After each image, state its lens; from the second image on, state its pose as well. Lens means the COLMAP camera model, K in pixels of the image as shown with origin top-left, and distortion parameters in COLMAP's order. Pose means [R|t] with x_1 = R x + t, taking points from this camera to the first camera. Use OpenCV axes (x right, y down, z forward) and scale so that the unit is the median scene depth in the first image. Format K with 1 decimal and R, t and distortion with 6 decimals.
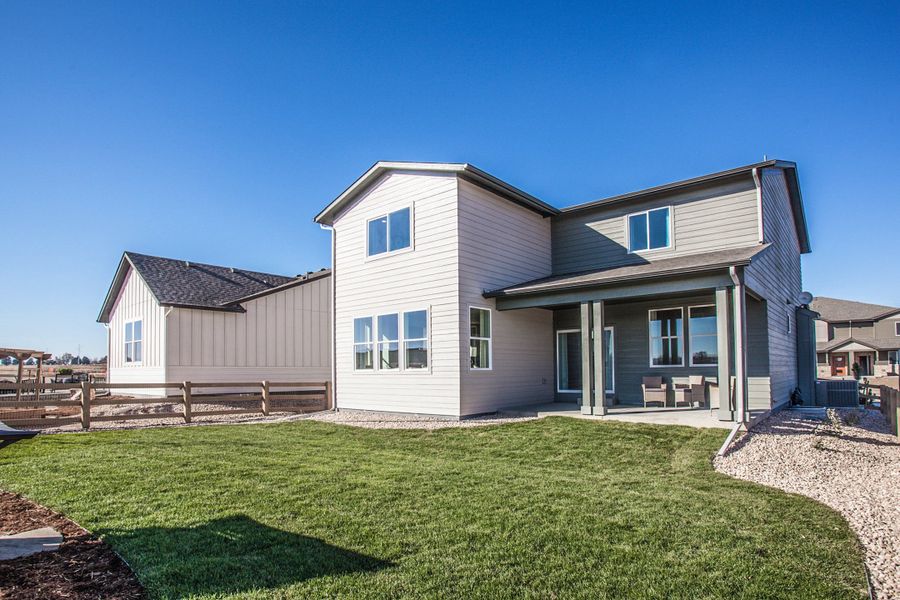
lens RADIAL K [[470.3, 0, 455.3], [0, 470.3, 368.9], [0, 0, 1]] dist [-0.006850, 0.014192]
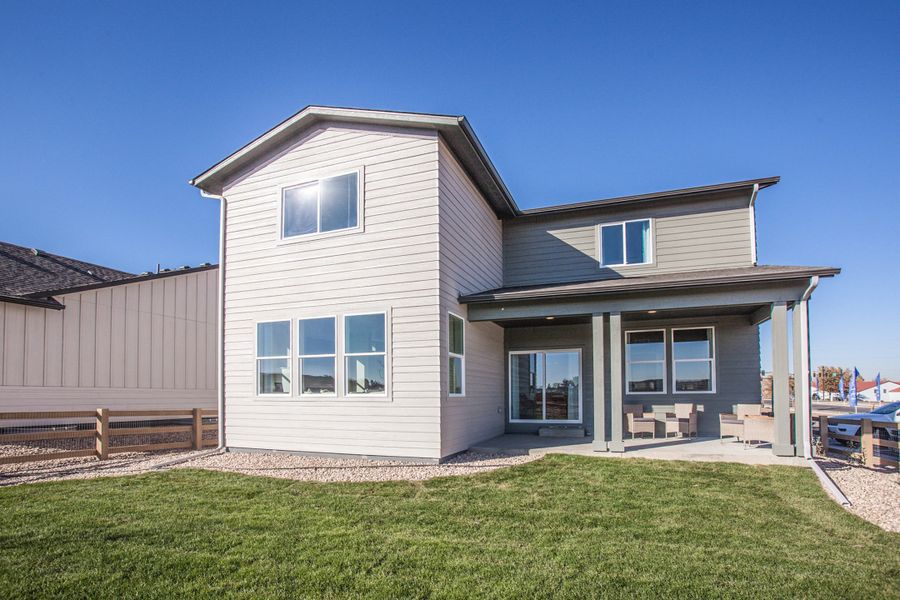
lens RADIAL K [[447.1, 0, 452.2], [0, 447.1, 391.8], [0, 0, 1]] dist [-0.010439, 0.004078]
pose [[0.943712, 0.012635, 0.330526, -0.179567], [-0.009540, 0.999894, -0.010986, 0.003984], [-0.330629, 0.007215, 0.943733, 0.290081]]
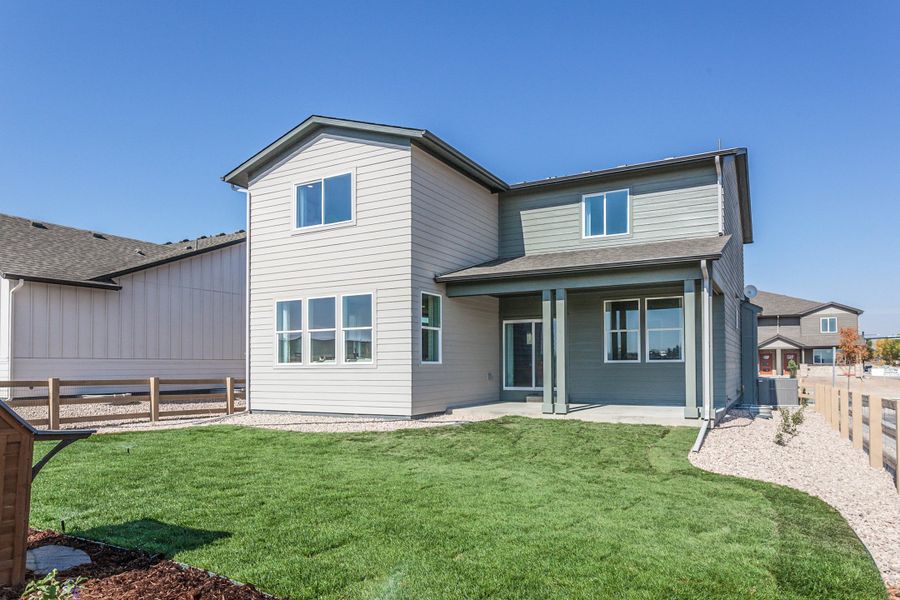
lens RADIAL K [[575.1, 0, 446.4], [0, 575.1, 359.3], [0, 0, 1]] dist [0.048751, 0.000459]
pose [[0.981207, 0.008672, 0.192764, -0.117934], [-0.006716, 0.999919, -0.010797, 0.005470], [-0.192842, 0.009299, 0.981186, -0.068250]]
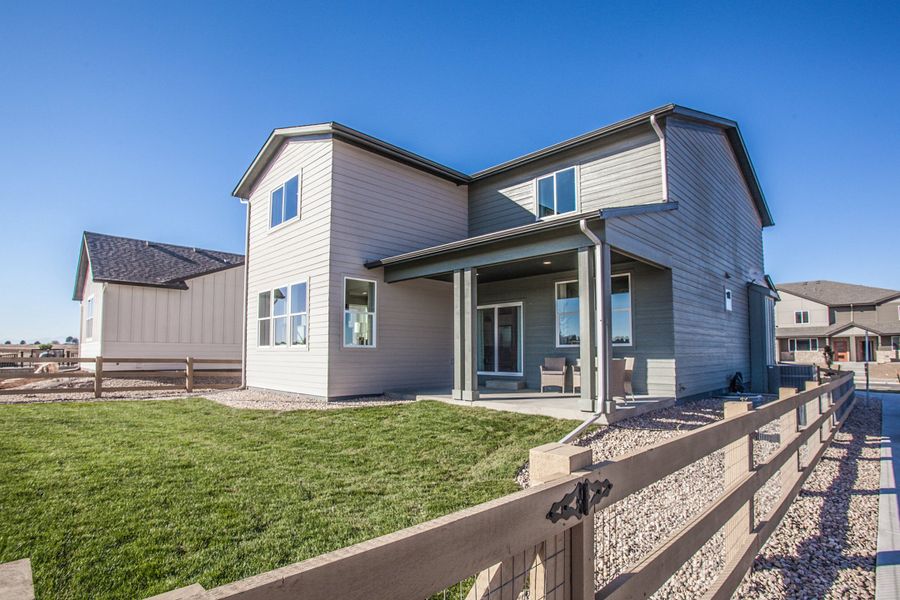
lens RADIAL K [[447.1, 0, 440.6], [0, 447.1, 335.7], [0, 0, 1]] dist [-0.010439, 0.004078]
pose [[0.996959, 0.010040, -0.077276, 0.253769], [-0.012643, 0.999366, -0.033274, 0.006221], [0.076893, 0.034150, 0.996454, 0.136608]]
